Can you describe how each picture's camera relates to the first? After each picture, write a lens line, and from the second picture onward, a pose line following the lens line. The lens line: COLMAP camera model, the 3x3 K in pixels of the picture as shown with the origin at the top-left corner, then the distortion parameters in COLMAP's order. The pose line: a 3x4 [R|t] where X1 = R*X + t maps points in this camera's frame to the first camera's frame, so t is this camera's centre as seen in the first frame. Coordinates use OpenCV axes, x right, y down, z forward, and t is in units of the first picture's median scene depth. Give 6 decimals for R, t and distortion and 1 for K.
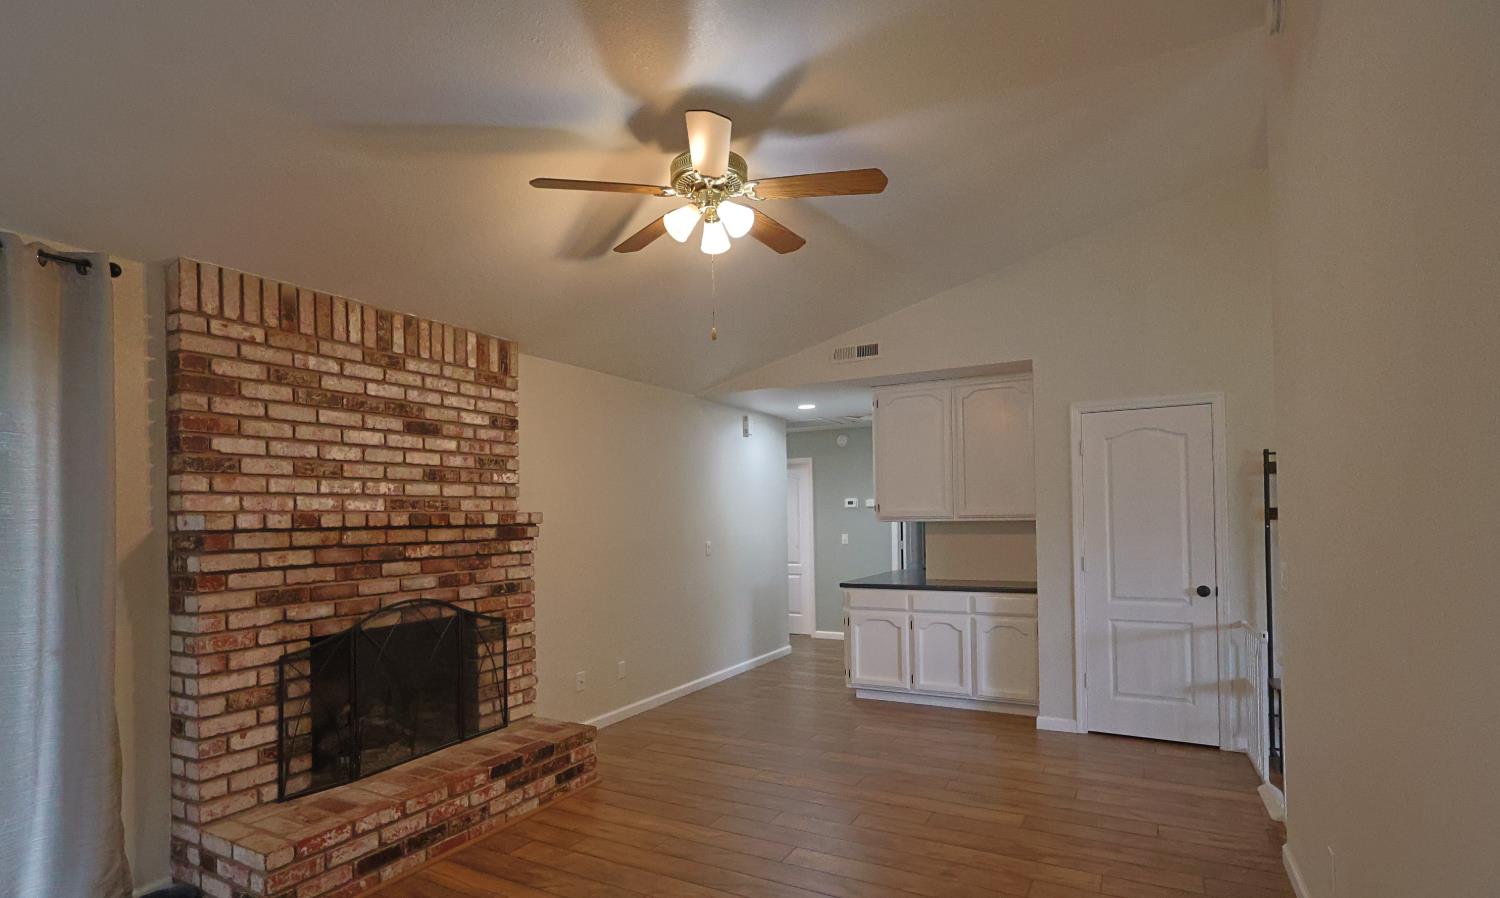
lens RADIAL K [[750.9, 0, 723.7], [0, 750.9, 506.1], [0, 0, 1]] dist [-0.003121, -0.000271]
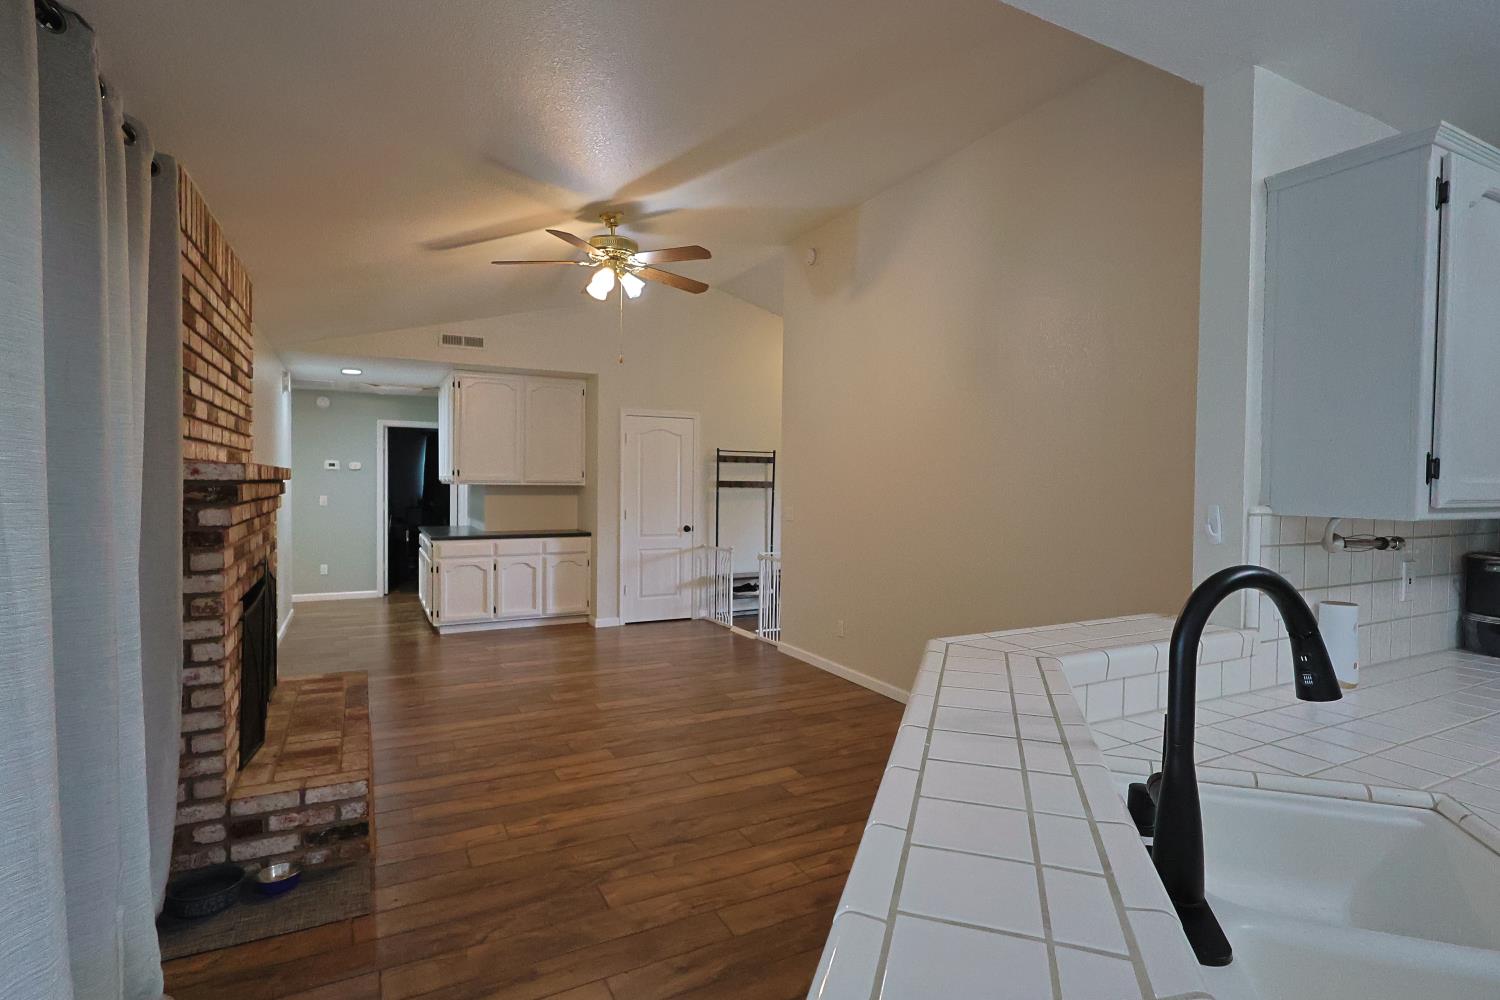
lens RADIAL K [[738.8, 0, 744.8], [0, 738.8, 497.5], [0, 0, 1]] dist [-0.002869, 0.000653]
pose [[0.543257, 0.003714, 0.839558, -0.856330], [-0.031441, 0.999379, 0.015923, 0.014497], [-0.838977, -0.035047, 0.543037, -0.022194]]
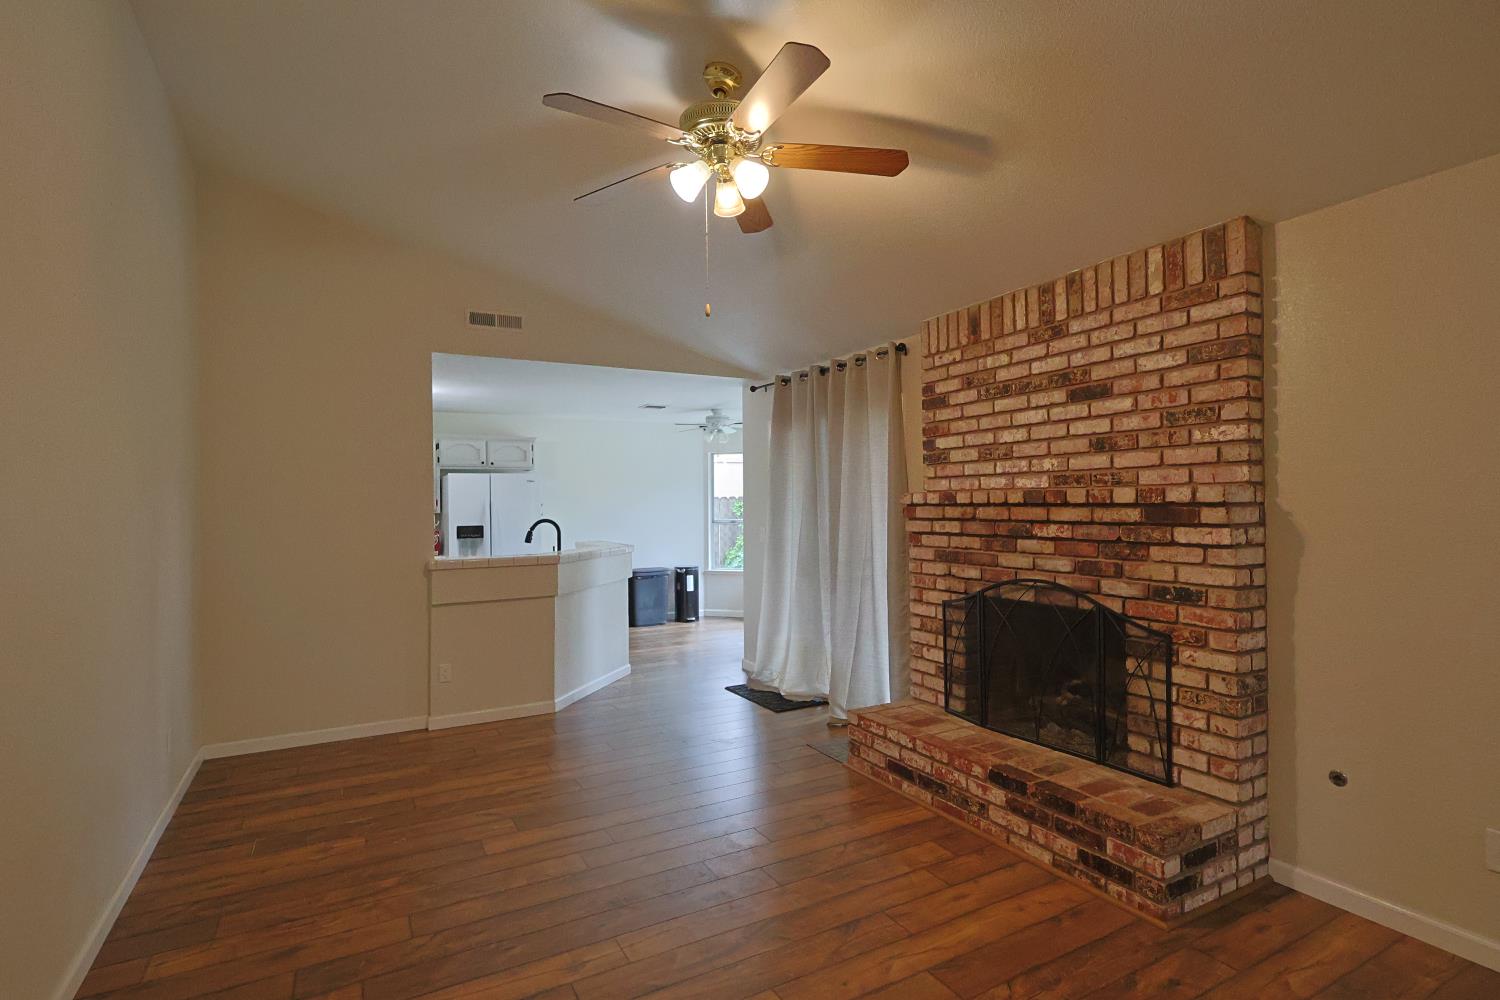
lens RADIAL K [[738.8, 0, 744.8], [0, 738.8, 497.5], [0, 0, 1]] dist [-0.002869, 0.000653]
pose [[-0.526344, 0.017146, -0.850099, 0.577324], [0.033237, 0.999447, -0.000420, 0.006707], [0.849622, -0.028476, -0.526623, 1.160211]]
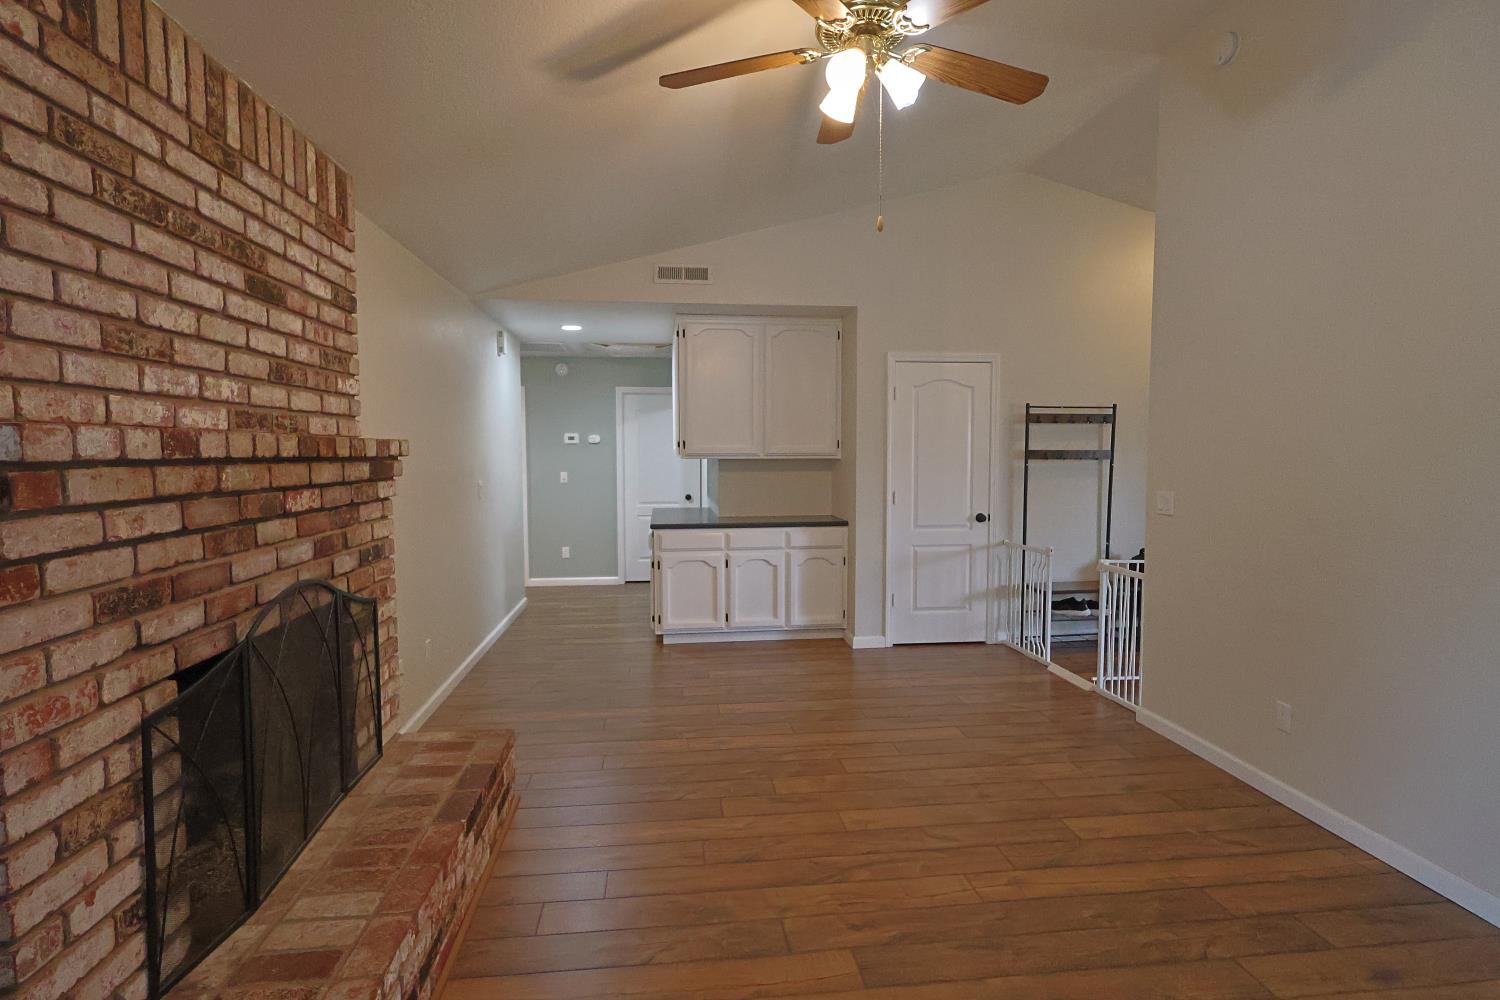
lens RADIAL K [[738.8, 0, 744.8], [0, 738.8, 497.5], [0, 0, 1]] dist [-0.002869, 0.000653]
pose [[0.807477, -0.022333, 0.589476, -0.461998], [-0.019249, 0.997753, 0.064170, 0.013544], [-0.589584, -0.063163, 0.805233, 0.321731]]
